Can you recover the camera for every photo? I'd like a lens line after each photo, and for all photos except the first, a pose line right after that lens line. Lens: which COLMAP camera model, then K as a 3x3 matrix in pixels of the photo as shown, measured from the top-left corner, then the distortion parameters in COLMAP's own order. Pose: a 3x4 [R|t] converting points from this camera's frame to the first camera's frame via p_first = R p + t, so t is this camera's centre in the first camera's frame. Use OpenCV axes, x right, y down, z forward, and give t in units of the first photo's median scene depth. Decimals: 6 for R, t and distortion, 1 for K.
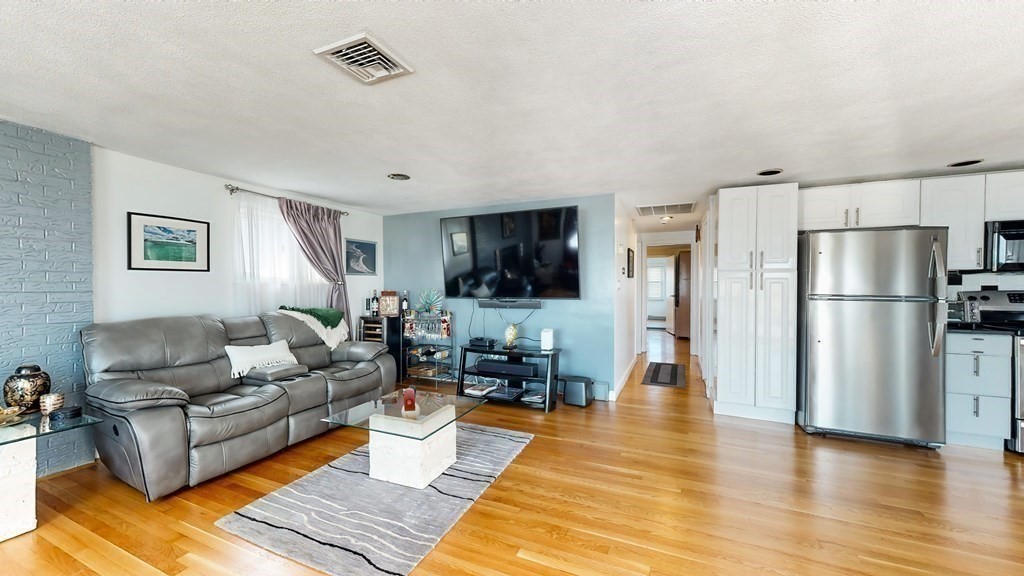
lens RADIAL K [[372.7, 0, 508.7], [0, 372.7, 290.7], [0, 0, 1]] dist [-0.000120, -0.000045]
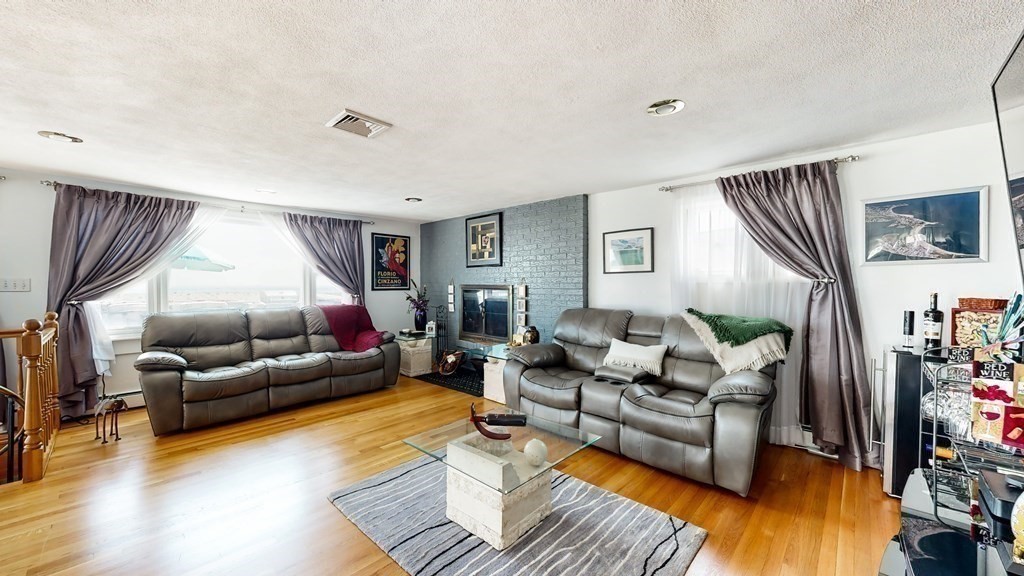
lens RADIAL K [[372.7, 0, 511.0], [0, 372.7, 290.0], [0, 0, 1]] dist [-0.000120, -0.000045]
pose [[-0.310747, 0.011045, -0.950428, 0.413891], [-0.014371, 0.999764, 0.016317, -0.012624], [0.950384, 0.018730, -0.310515, 1.061729]]
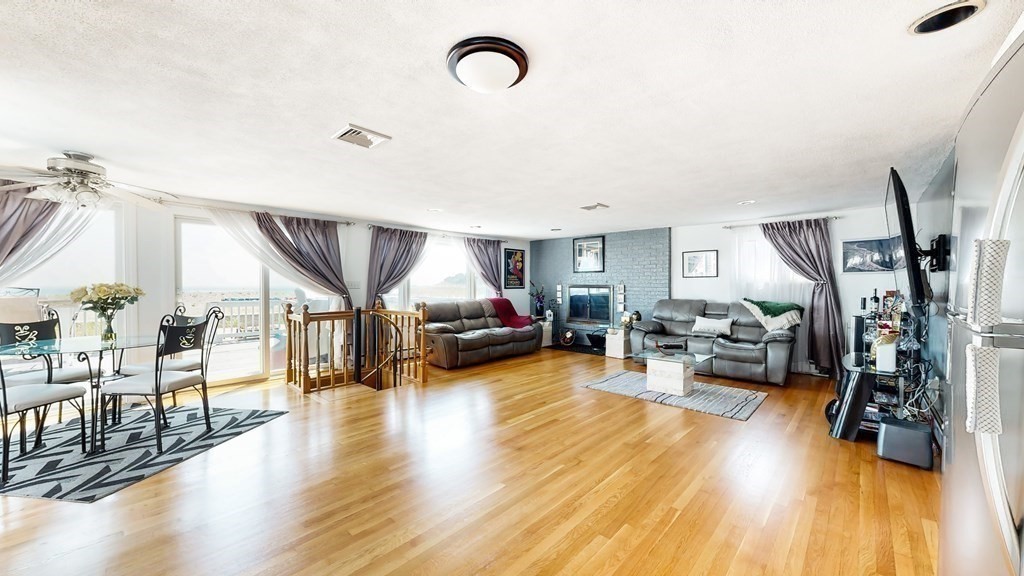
lens RADIAL K [[372.7, 0, 509.8], [0, 372.7, 289.8], [0, 0, 1]] dist [-0.000120, -0.000045]
pose [[-0.317109, 0.007807, -0.948357, 1.369559], [-0.015258, 0.999795, 0.013333, 0.001636], [0.948266, 0.018698, -0.316924, 0.699285]]
